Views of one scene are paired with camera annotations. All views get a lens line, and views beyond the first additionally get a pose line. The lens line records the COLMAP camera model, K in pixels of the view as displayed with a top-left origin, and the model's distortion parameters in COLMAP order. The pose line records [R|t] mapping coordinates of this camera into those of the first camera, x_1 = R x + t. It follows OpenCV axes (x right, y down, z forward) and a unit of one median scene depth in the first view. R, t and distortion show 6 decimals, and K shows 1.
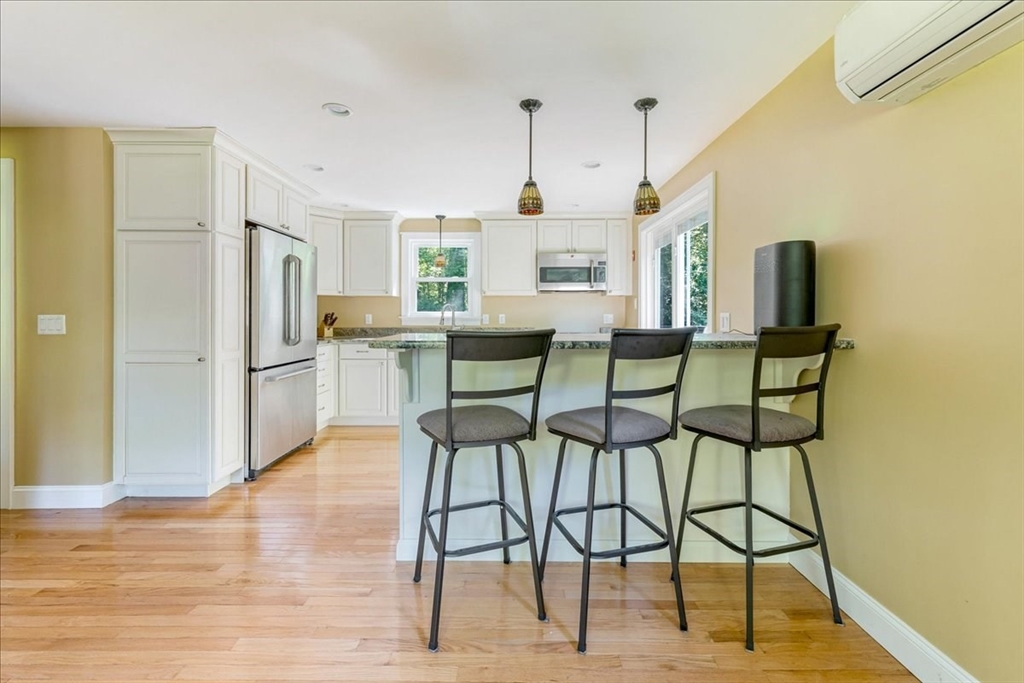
lens RADIAL K [[434.8, 0, 511.7], [0, 434.8, 316.4], [0, 0, 1]] dist [-0.000253, 0.000215]
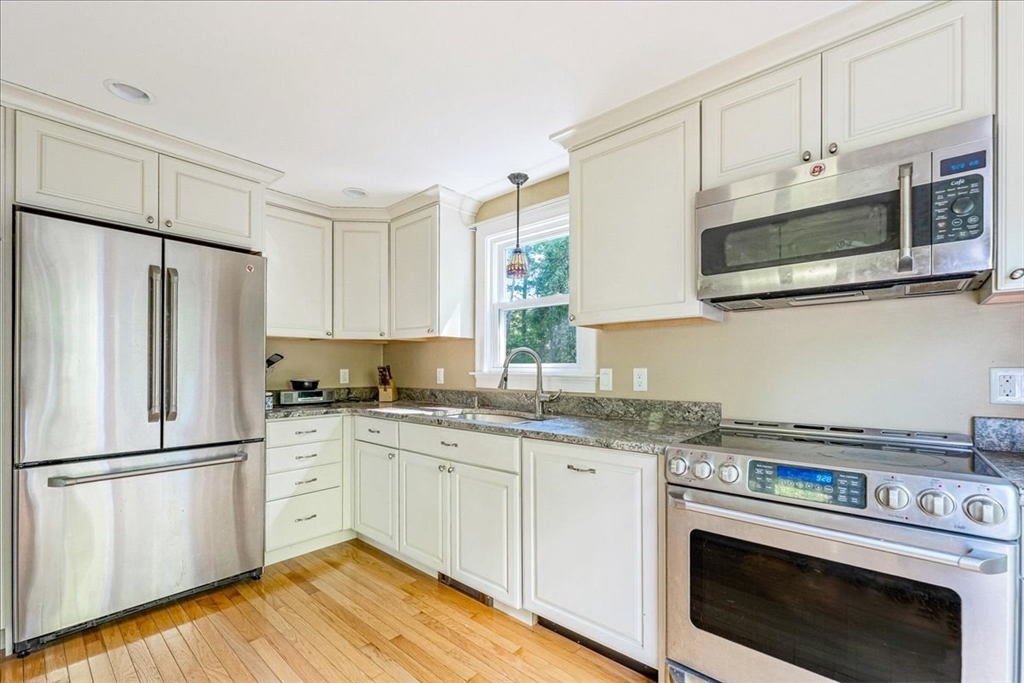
lens RADIAL K [[433.7, 0, 509.6], [0, 433.7, 369.1], [0, 0, 1]] dist [0.001812, 0.000284]
pose [[0.752174, 0.003169, -0.658957, 0.262058], [-0.004242, 0.999991, -0.000034, -0.005513], [0.658951, 0.002821, 0.752181, 0.953864]]
